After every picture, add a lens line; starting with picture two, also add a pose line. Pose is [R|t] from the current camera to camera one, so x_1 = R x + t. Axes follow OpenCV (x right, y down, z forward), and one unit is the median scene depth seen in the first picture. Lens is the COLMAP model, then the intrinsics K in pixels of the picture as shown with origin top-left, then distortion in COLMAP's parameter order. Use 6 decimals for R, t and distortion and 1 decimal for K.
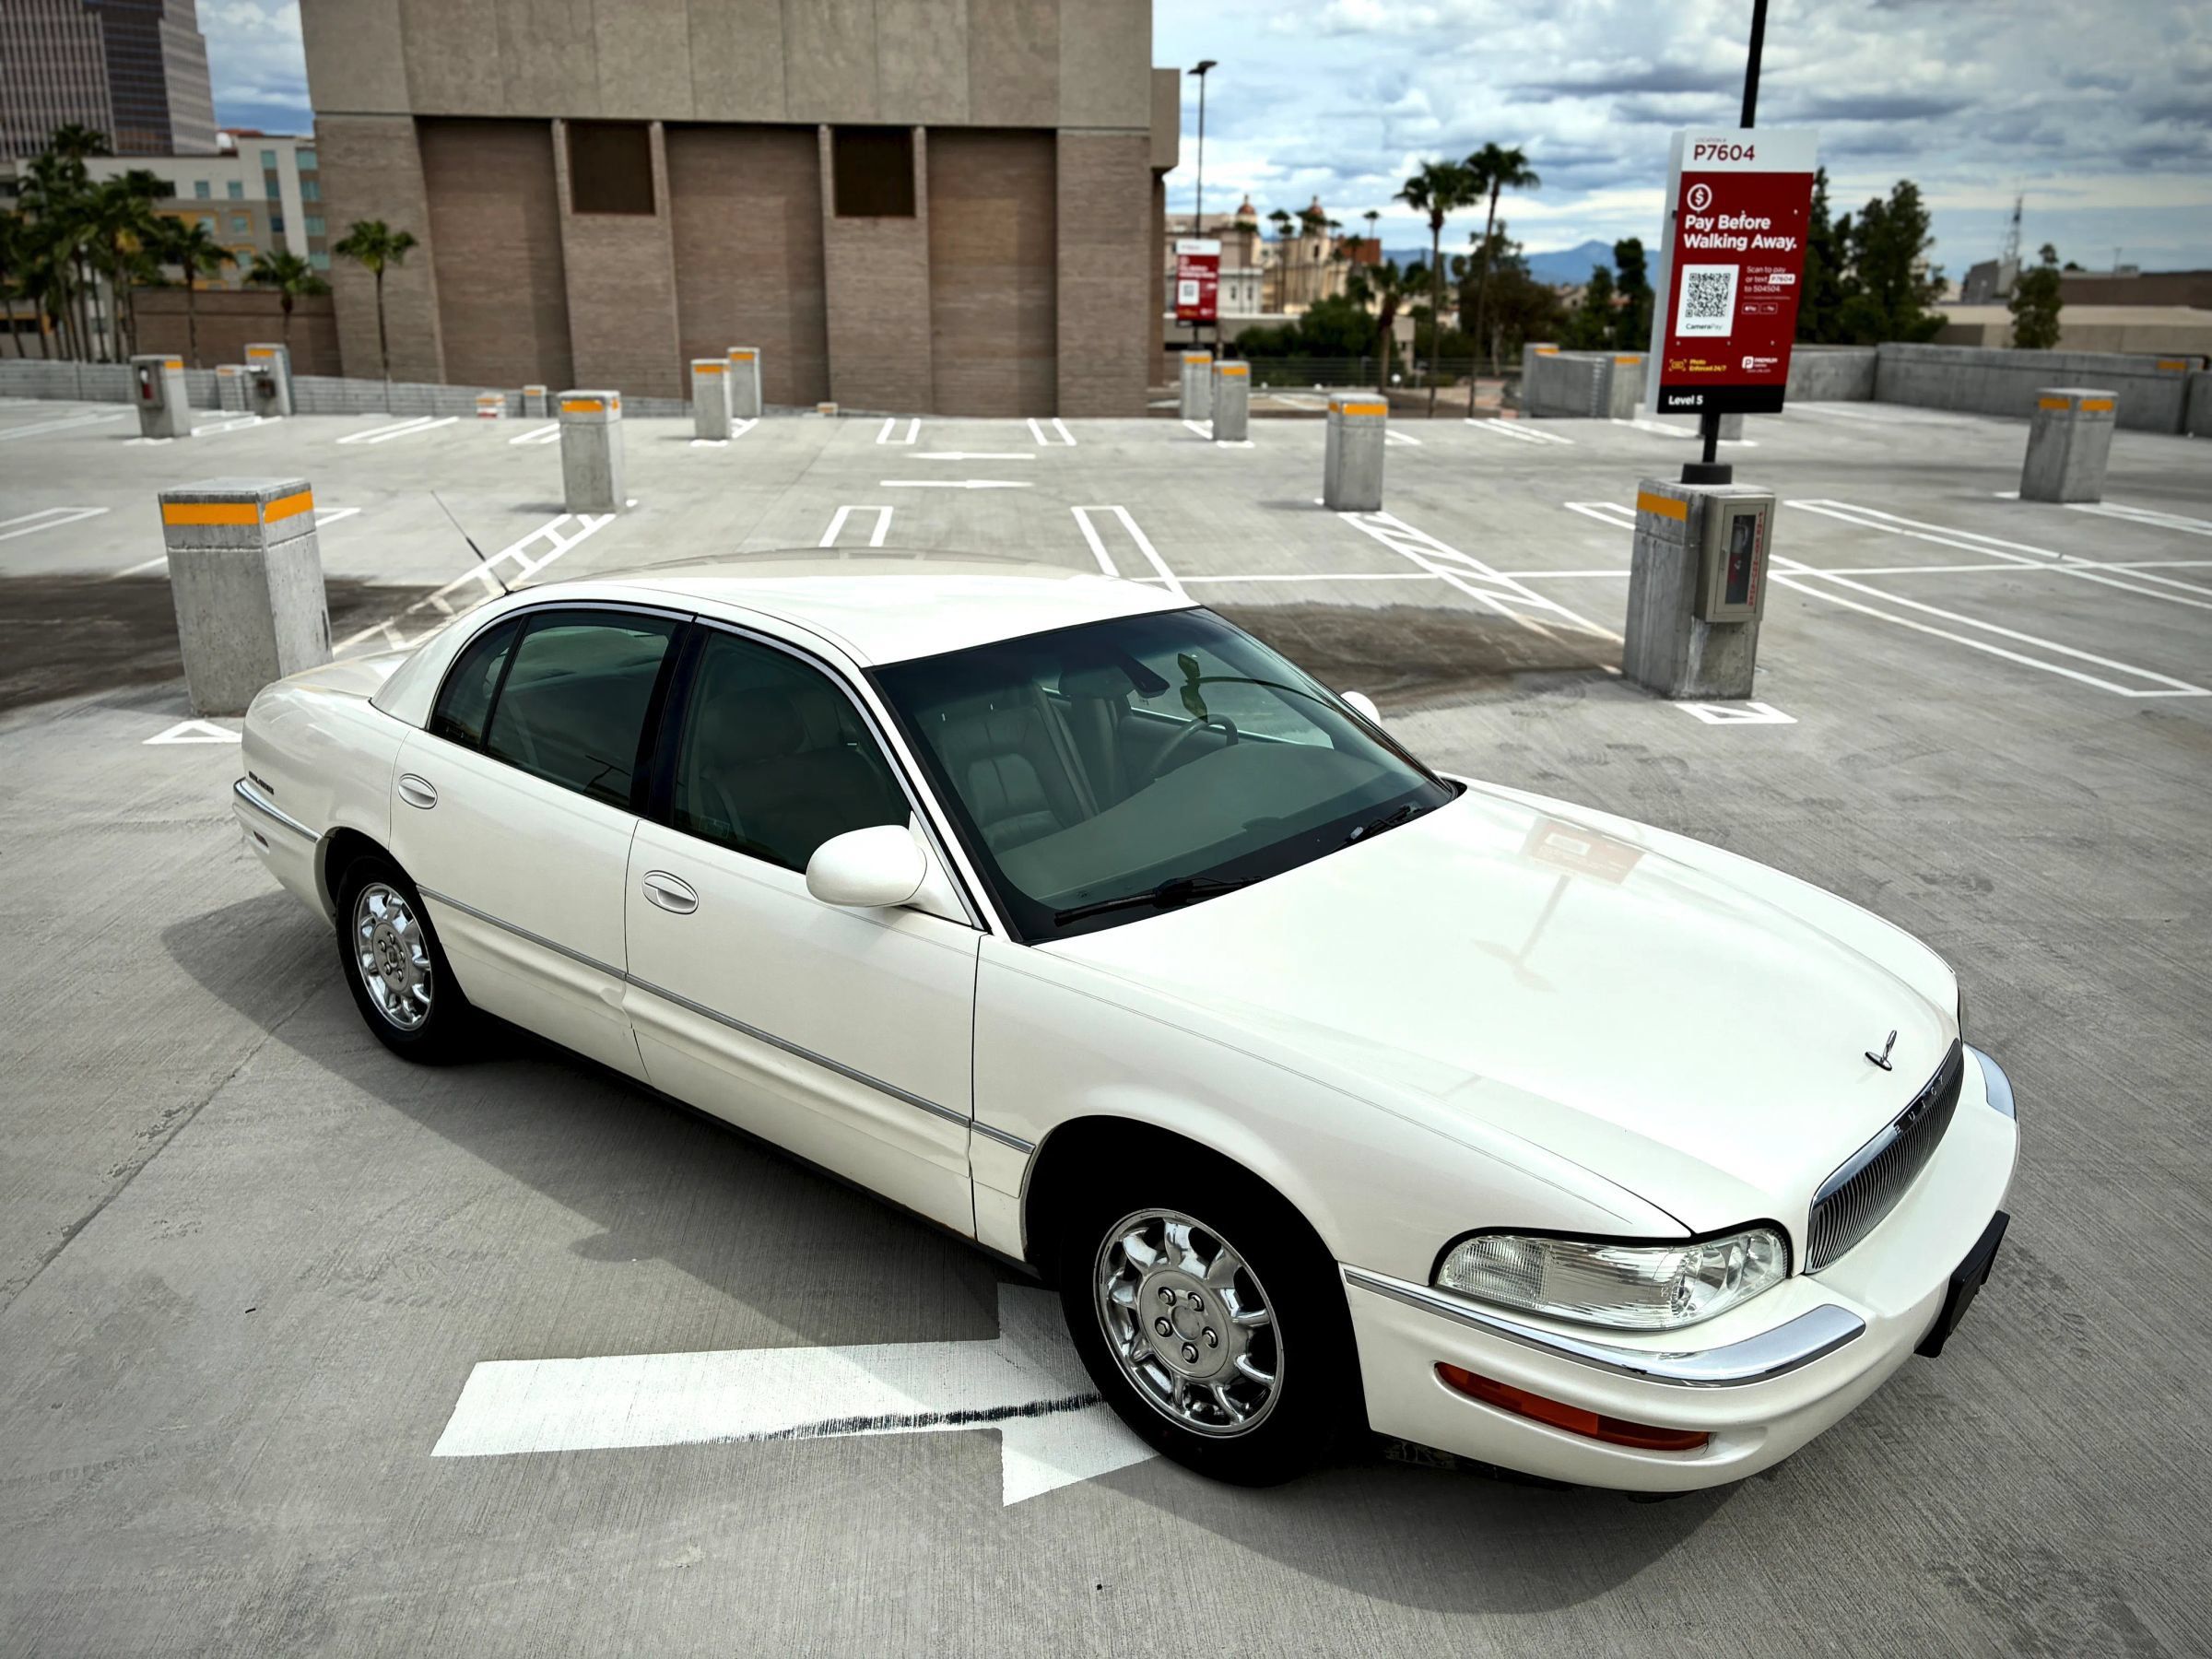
lens RADIAL K [[1714.8, 0, 1106.0], [0, 1714.8, 829.5], [0, 0, 1]] dist [0.067552, -0.087719]
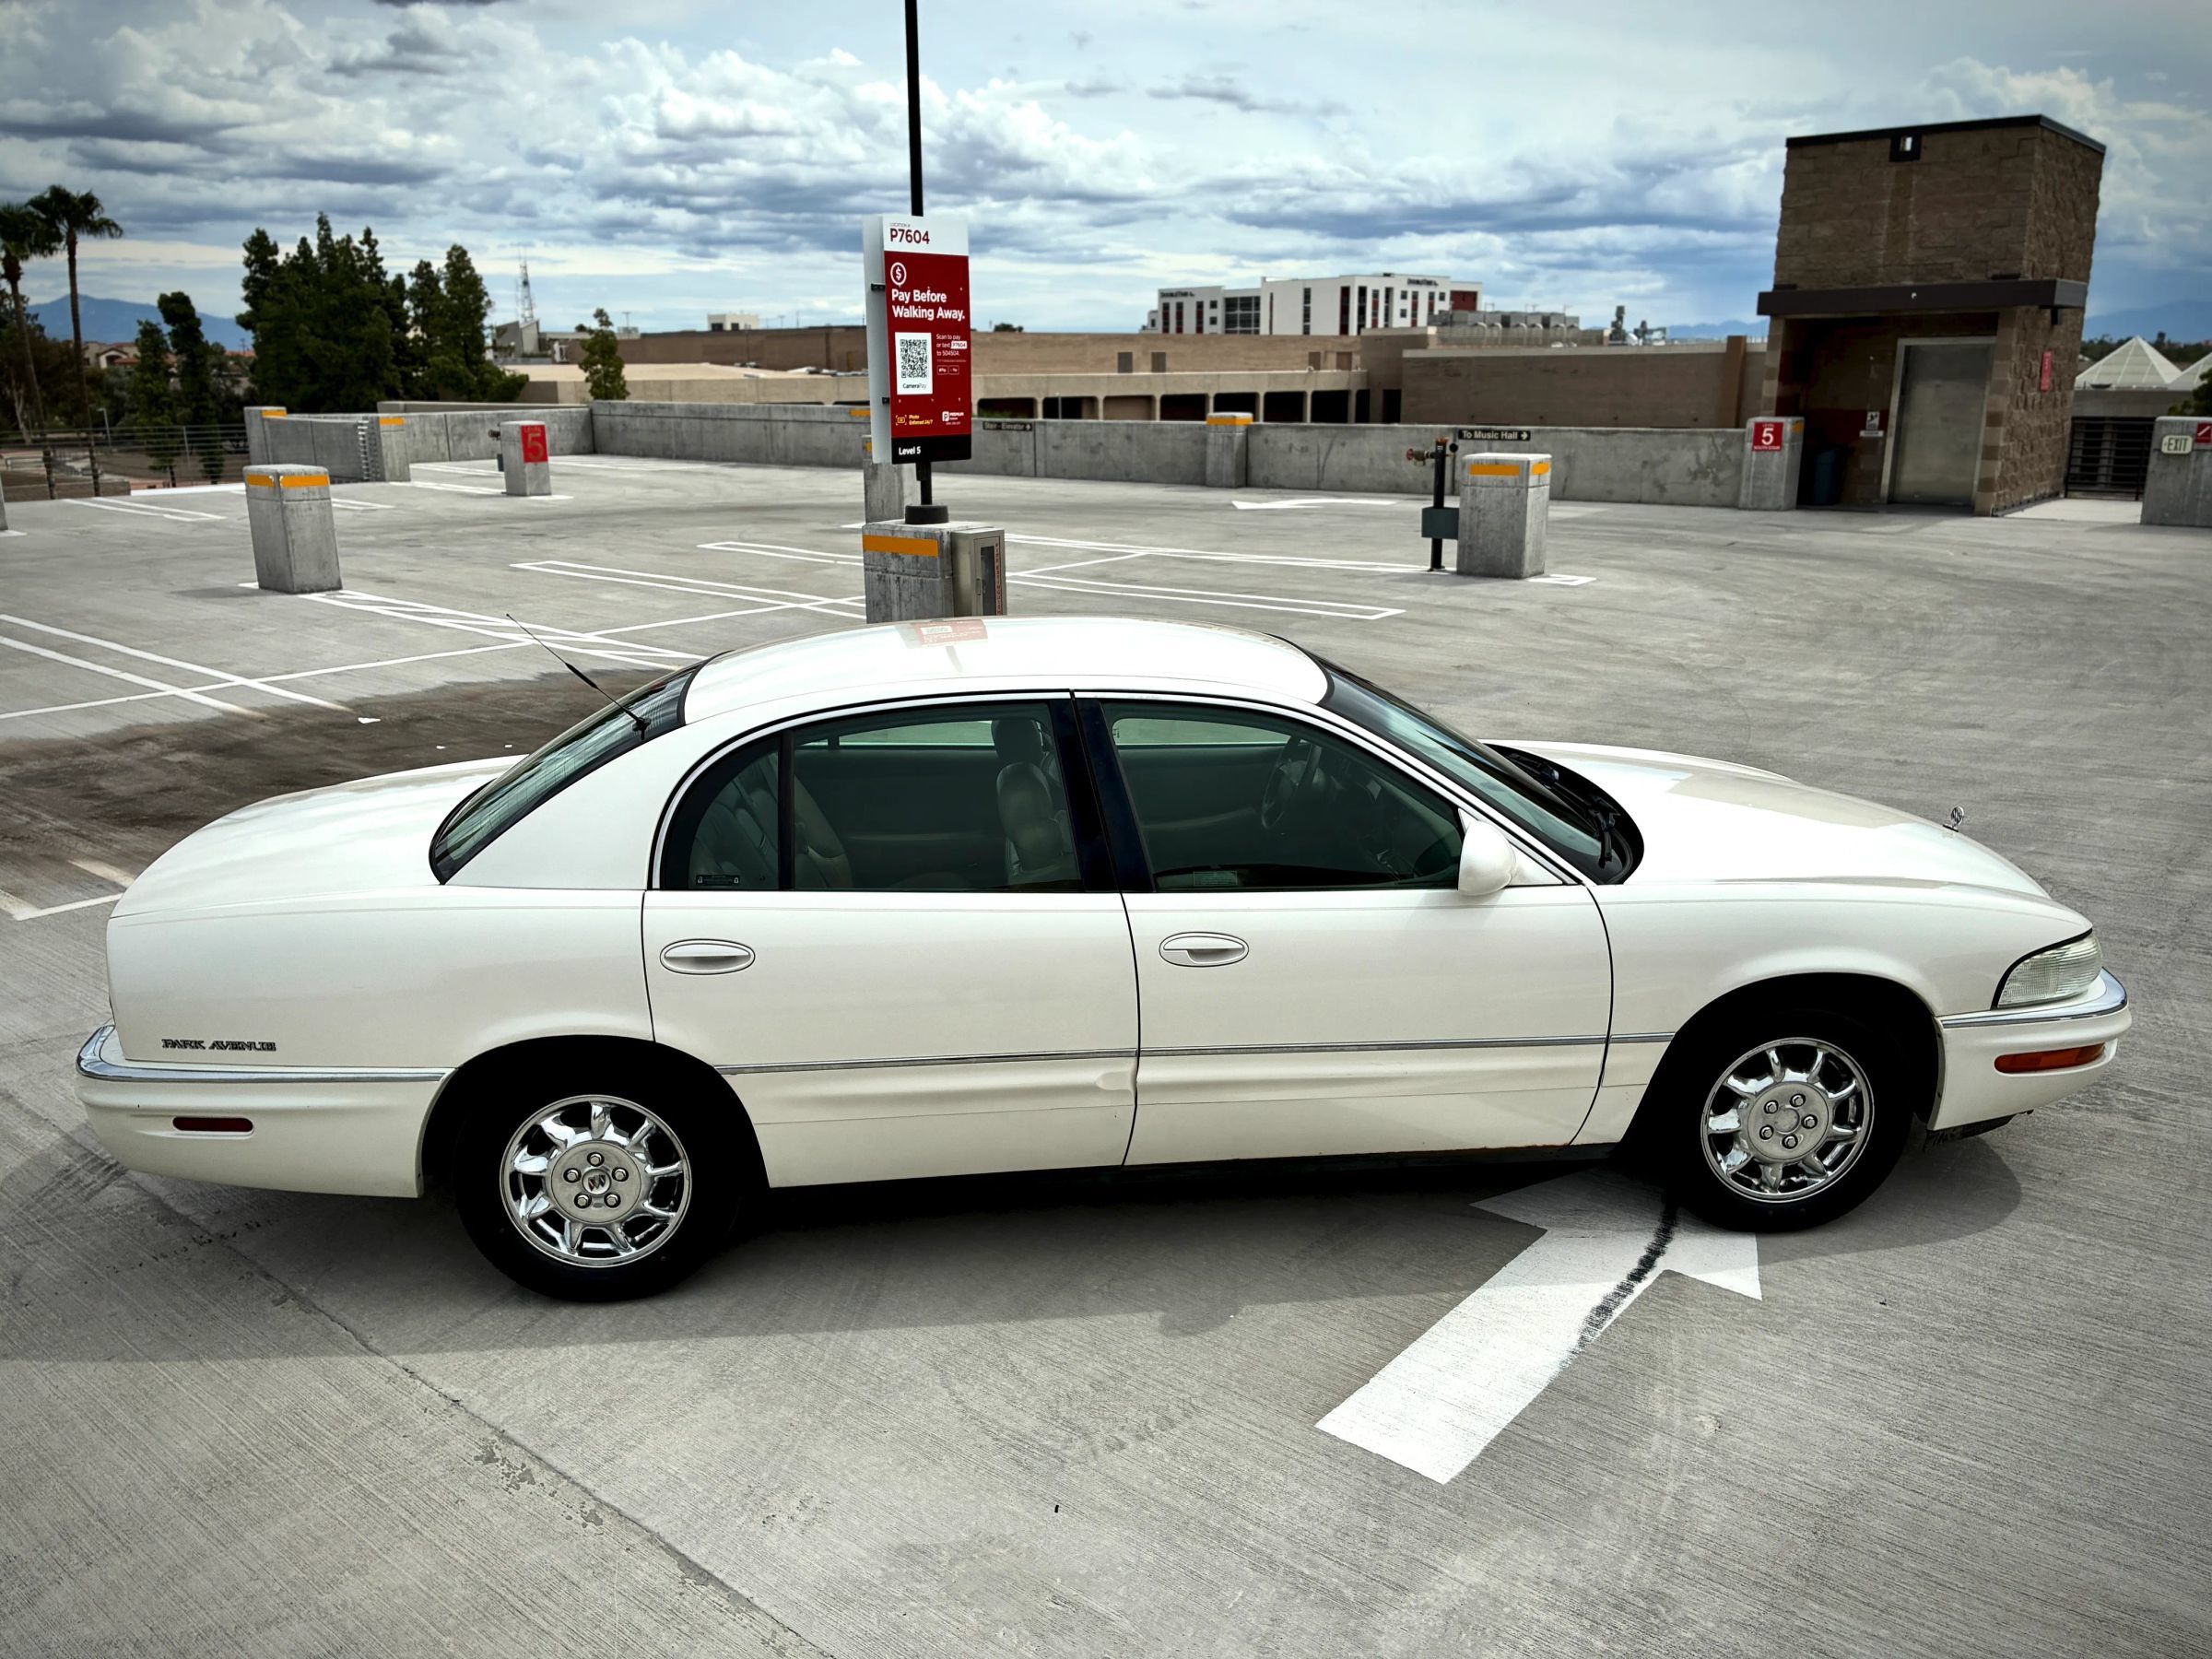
lens RADIAL K [[1704.7, 0, 1128.4], [0, 1704.7, 843.8], [0, 0, 1]] dist [0.055432, -0.070335]
pose [[0.697716, -0.204010, 0.686711, -0.388622], [0.218721, 0.973486, 0.066980, -0.041260], [-0.682168, 0.103465, 0.723838, 0.117794]]
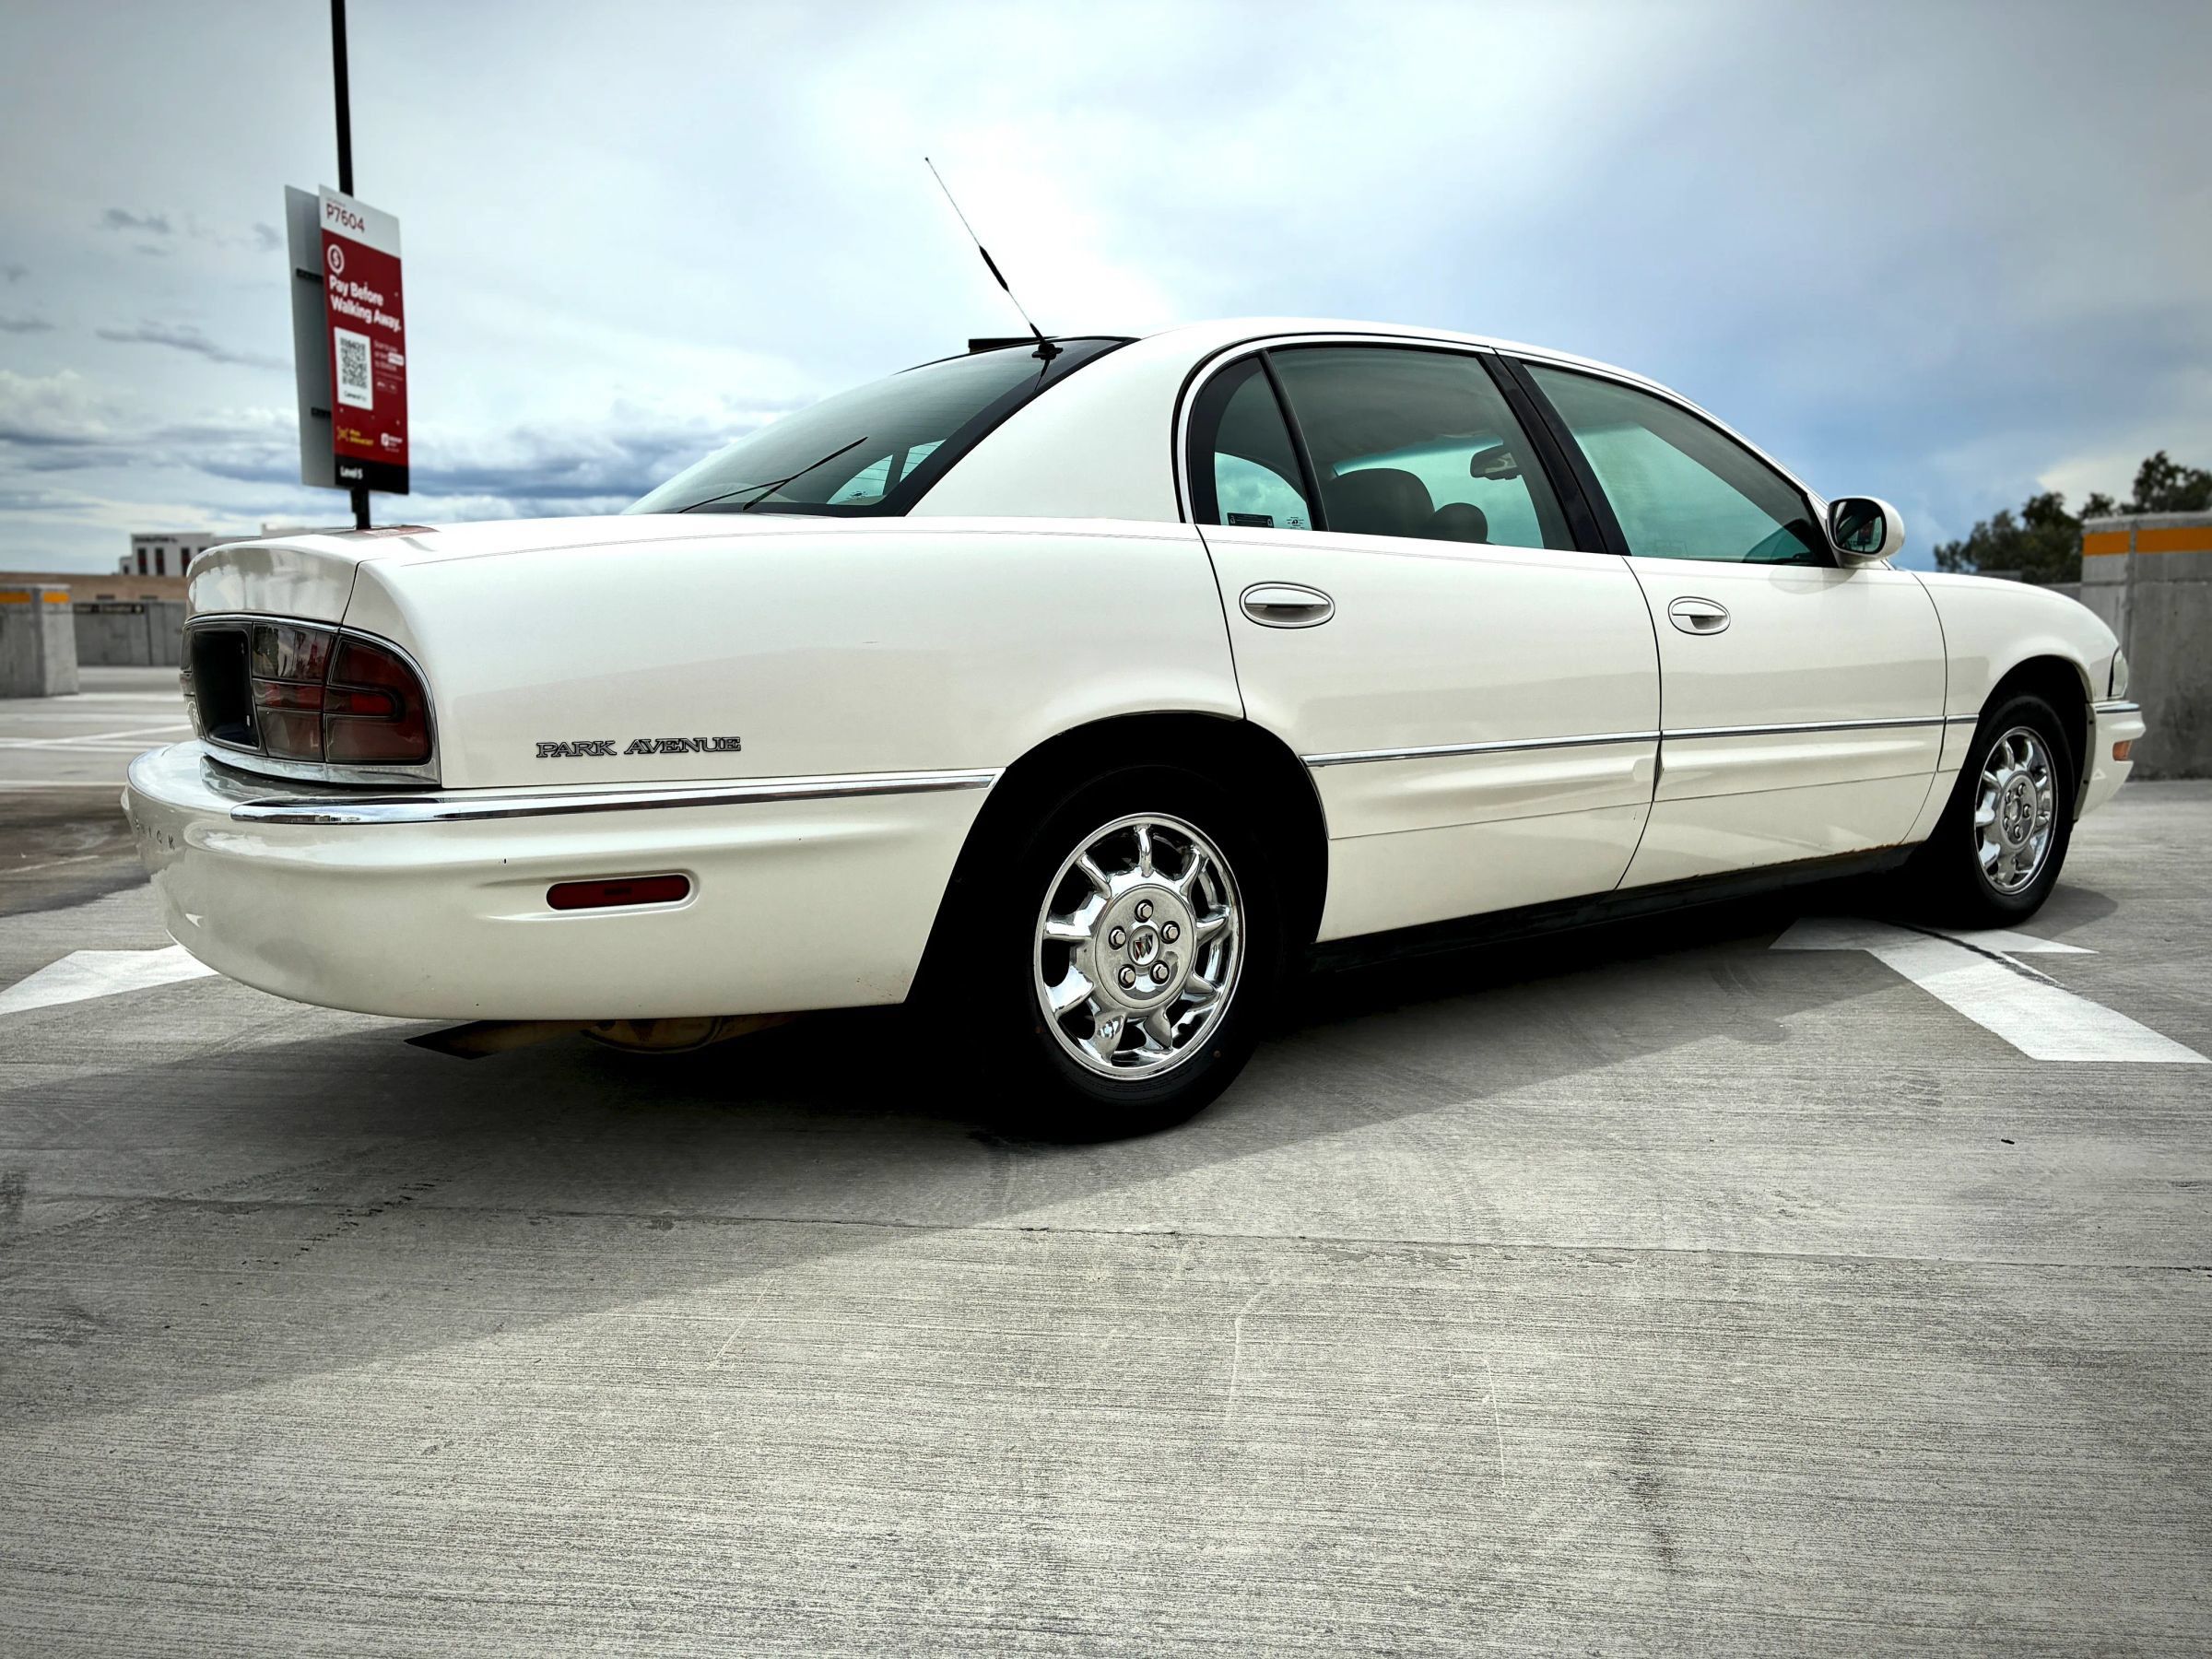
lens RADIAL K [[1681.7, 0, 1131.2], [0, 1681.7, 828.5], [0, 0, 1]] dist [0.052530, -0.059902]
pose [[0.217377, -0.127333, 0.967747, -0.481849], [0.290621, 0.954932, 0.060367, 0.000987], [-0.931819, 0.268125, 0.244585, 0.439776]]
